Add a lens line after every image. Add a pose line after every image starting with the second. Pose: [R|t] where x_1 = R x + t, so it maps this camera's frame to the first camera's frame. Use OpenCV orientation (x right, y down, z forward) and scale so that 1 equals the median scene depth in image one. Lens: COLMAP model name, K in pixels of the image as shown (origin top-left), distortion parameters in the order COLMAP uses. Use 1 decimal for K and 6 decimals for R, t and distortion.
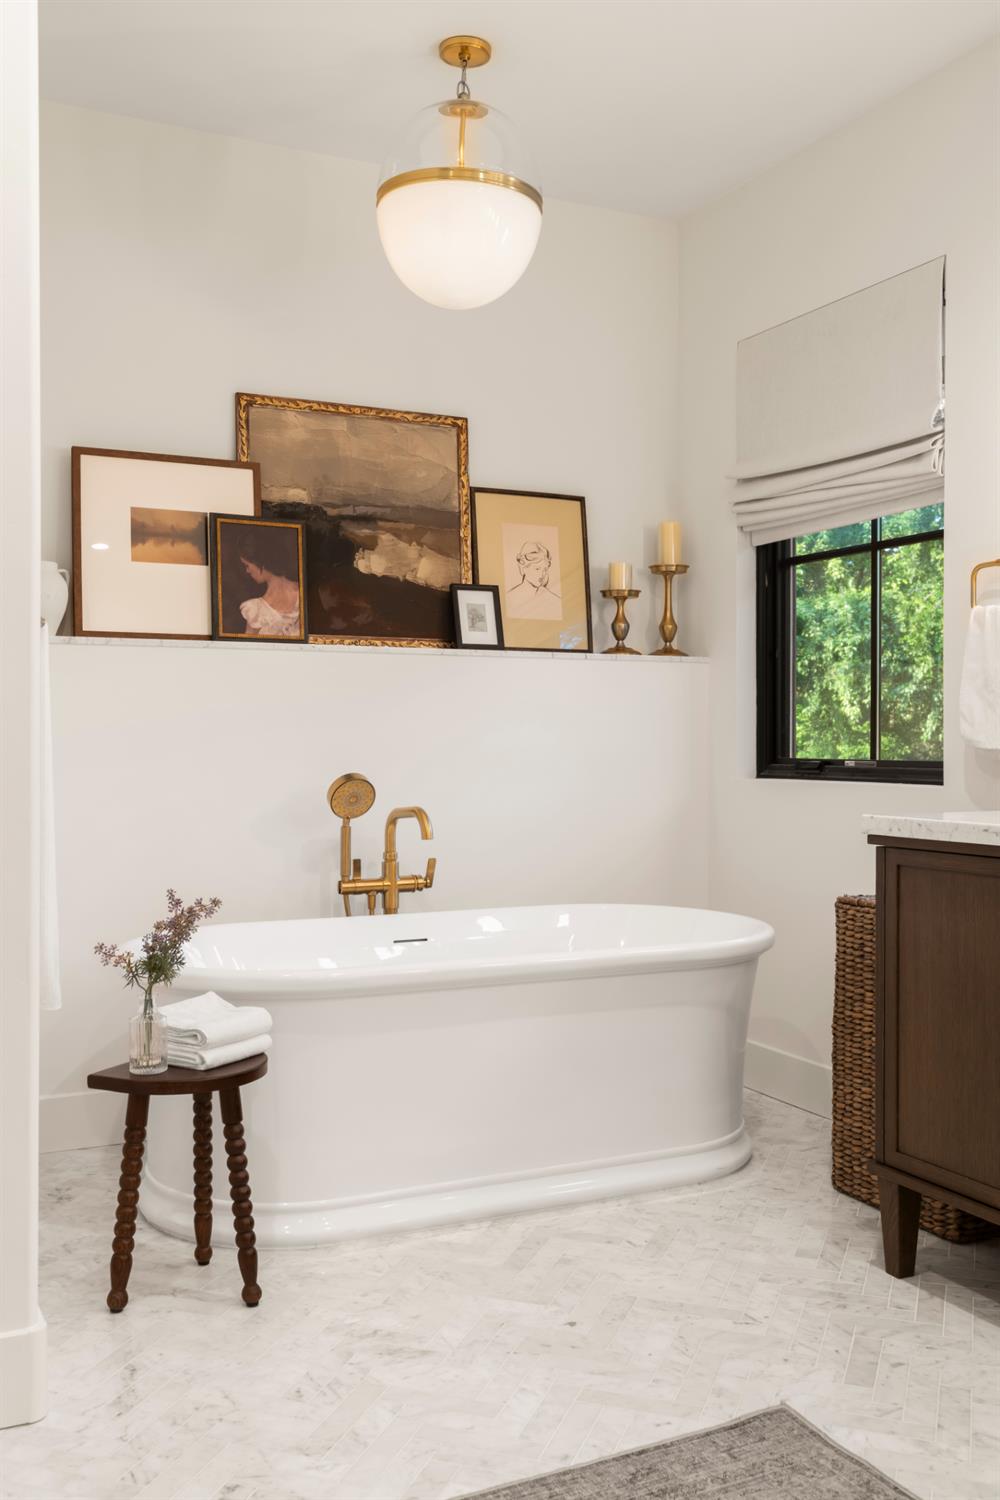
lens RADIAL K [[1412.1, 0, 500.0], [0, 1412.1, 750.0], [0, 0, 1]] dist [0.007537, -0.000511]
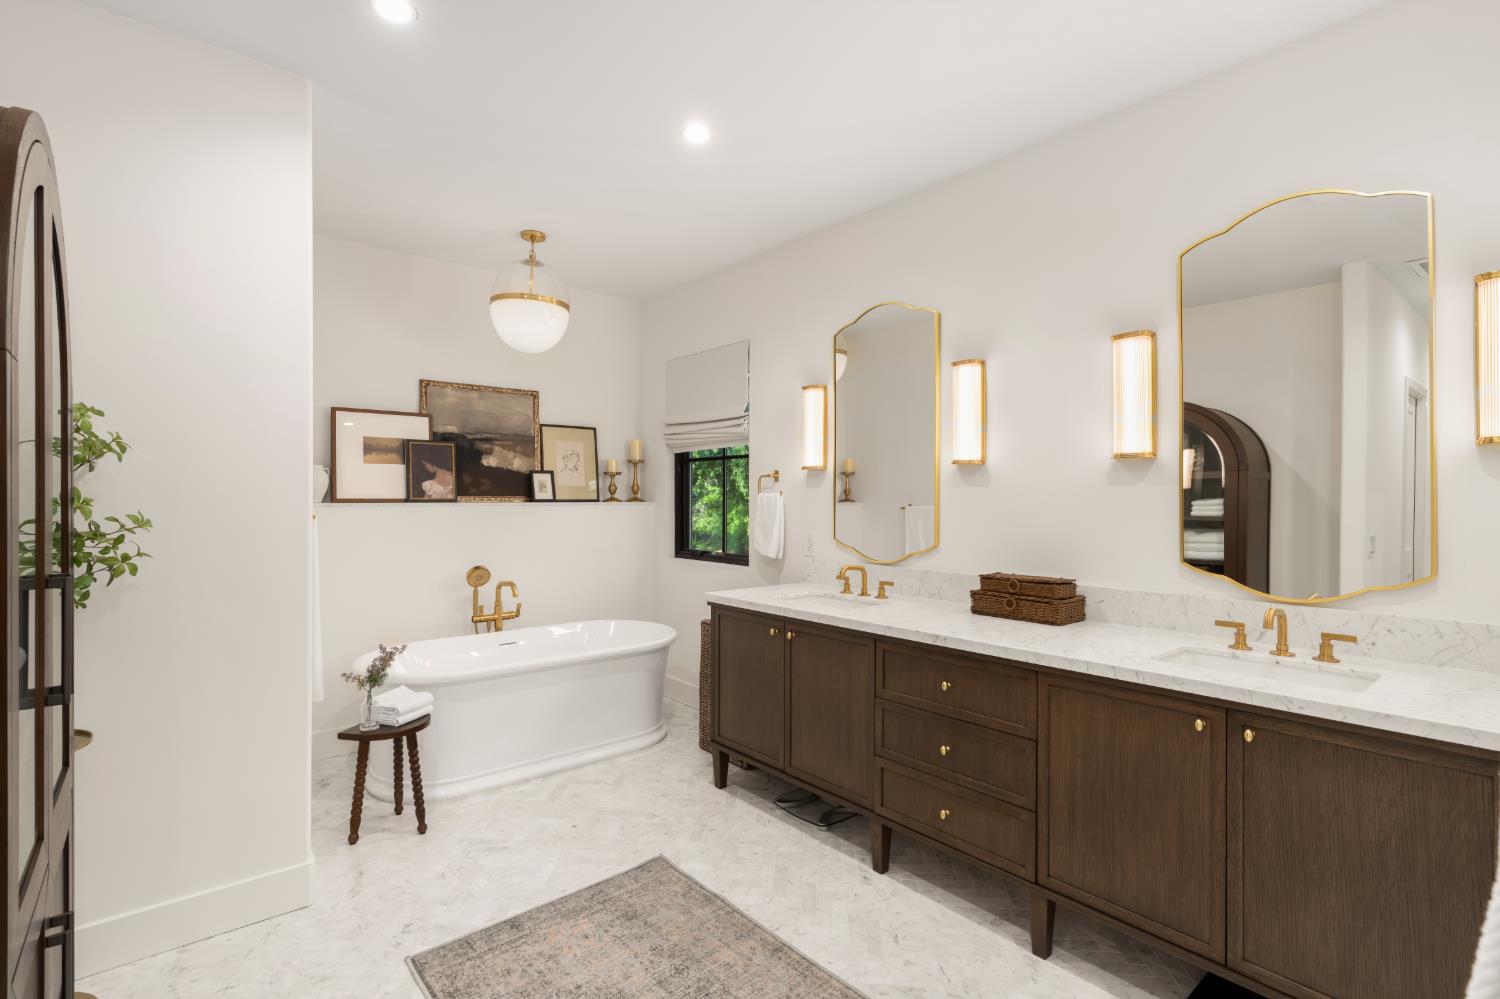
lens RADIAL K [[699.2, 0, 750.0], [0, 699.2, 499.5], [0, 0, 1]] dist [-0.002684, 0.000319]
pose [[0.970324, 0.001431, 0.241805, 0.038917], [-0.000779, 0.999996, -0.002791, -0.086586], [-0.241808, 0.002520, 0.970321, -0.117991]]
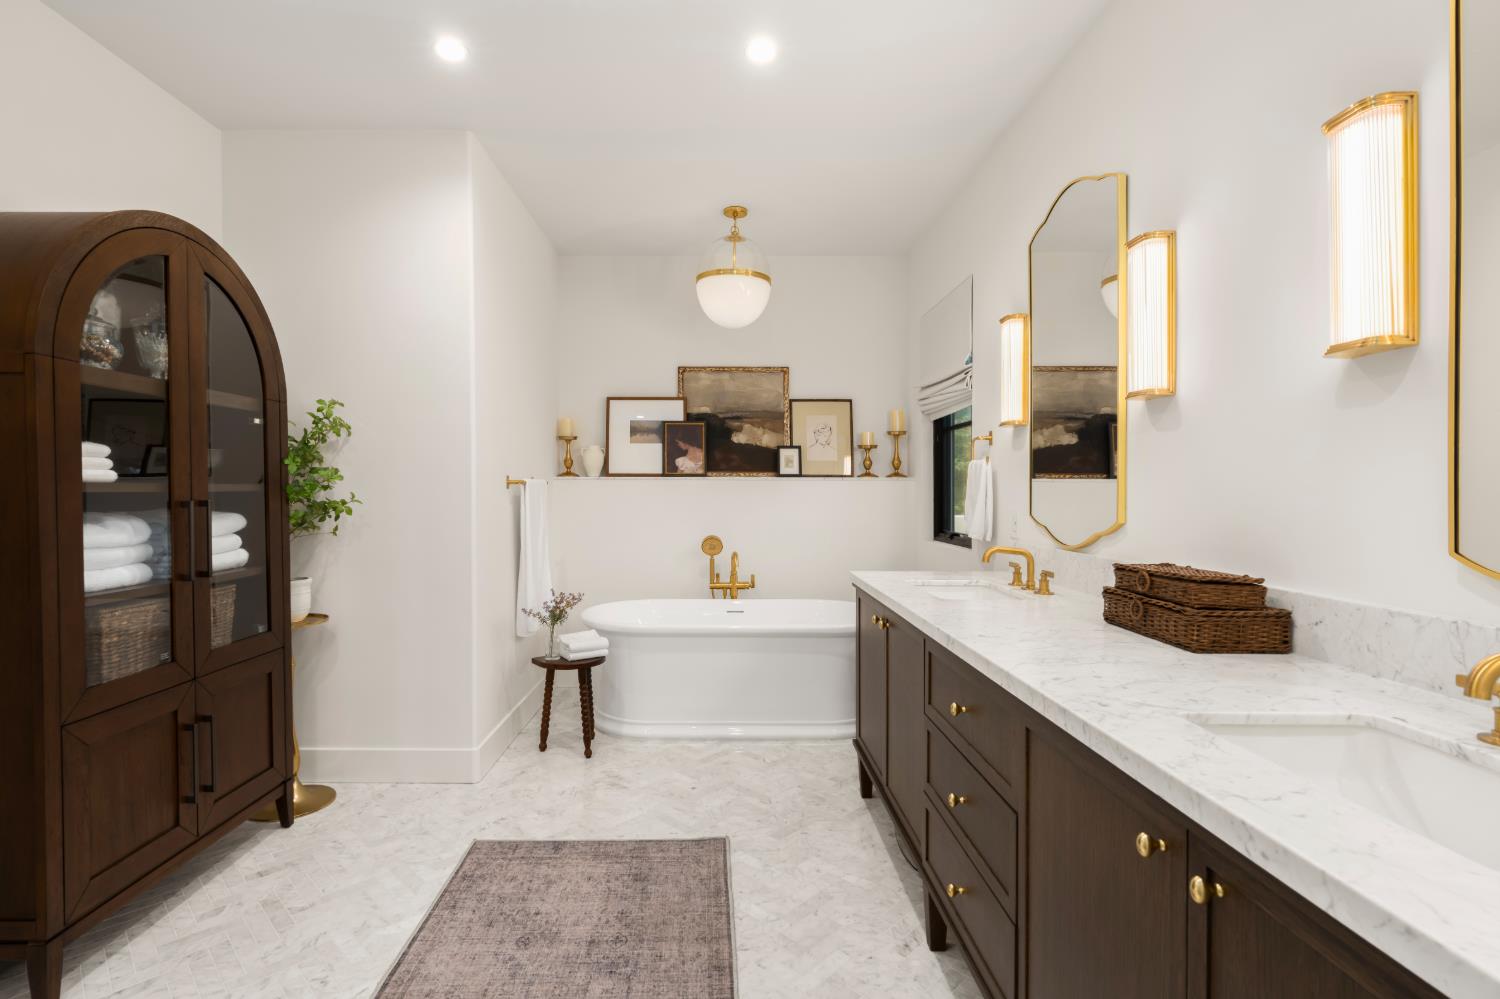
lens RADIAL K [[713.1, 0, 722.7], [0, 713.1, 503.7], [0, 0, 1]] dist [-0.001453, 0.000273]
pose [[0.898456, 0.010568, -0.438936, 0.444937], [-0.005035, 0.999893, 0.013767, -0.053973], [0.439034, -0.010159, 0.898413, -0.010946]]
